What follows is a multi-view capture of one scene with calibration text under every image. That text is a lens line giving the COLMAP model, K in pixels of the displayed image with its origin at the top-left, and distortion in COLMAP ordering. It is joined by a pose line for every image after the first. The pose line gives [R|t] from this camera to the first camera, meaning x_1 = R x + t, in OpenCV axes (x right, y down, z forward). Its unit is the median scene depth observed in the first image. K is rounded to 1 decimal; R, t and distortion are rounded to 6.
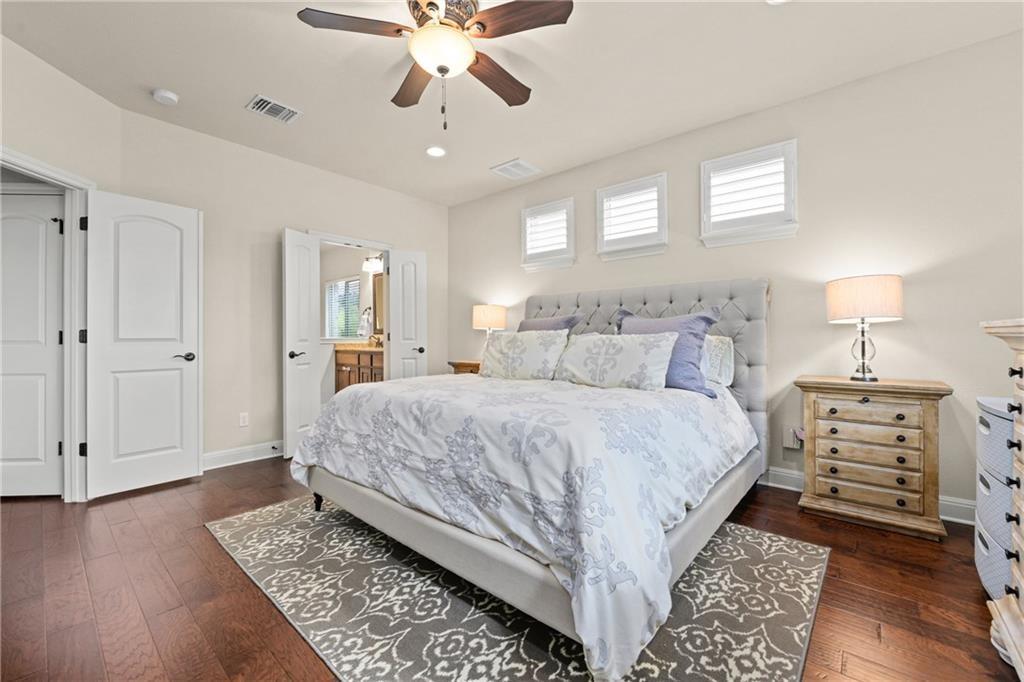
lens RADIAL K [[412.5, 0, 510.6], [0, 412.5, 342.9], [0, 0, 1]] dist [-0.005190, 0.000339]
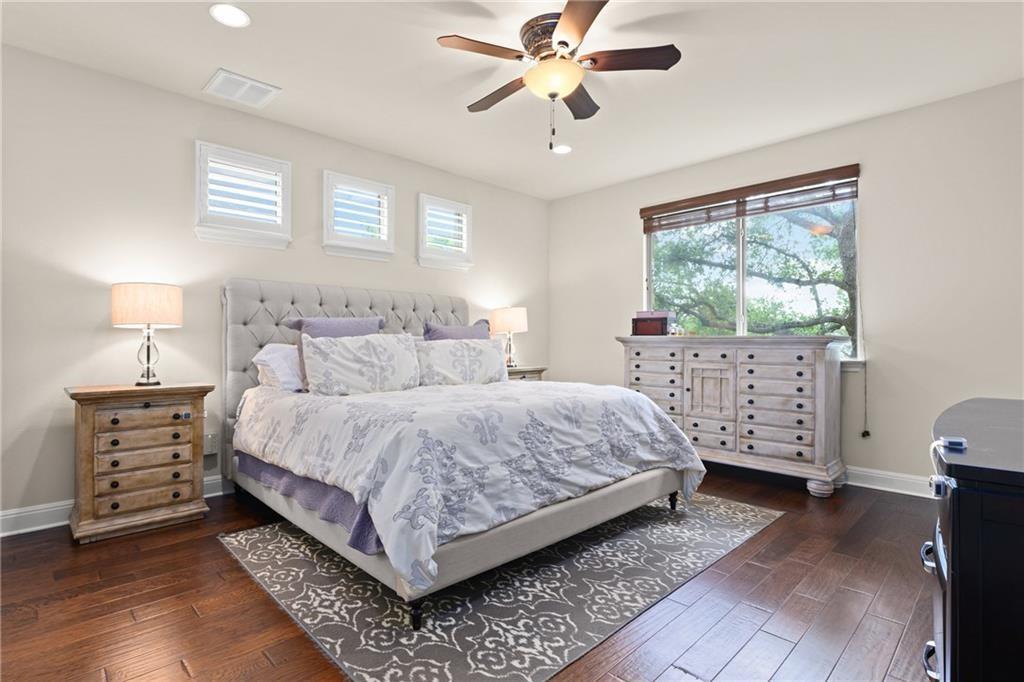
lens RADIAL K [[493.2, 0, 508.4], [0, 493.2, 337.7], [0, 0, 1]] dist [0.020192, 0.000259]
pose [[0.096542, 0.002031, 0.995327, -1.439269], [0.012183, 0.999921, -0.003222, -0.023047], [-0.995254, 0.012437, 0.096510, 0.959105]]
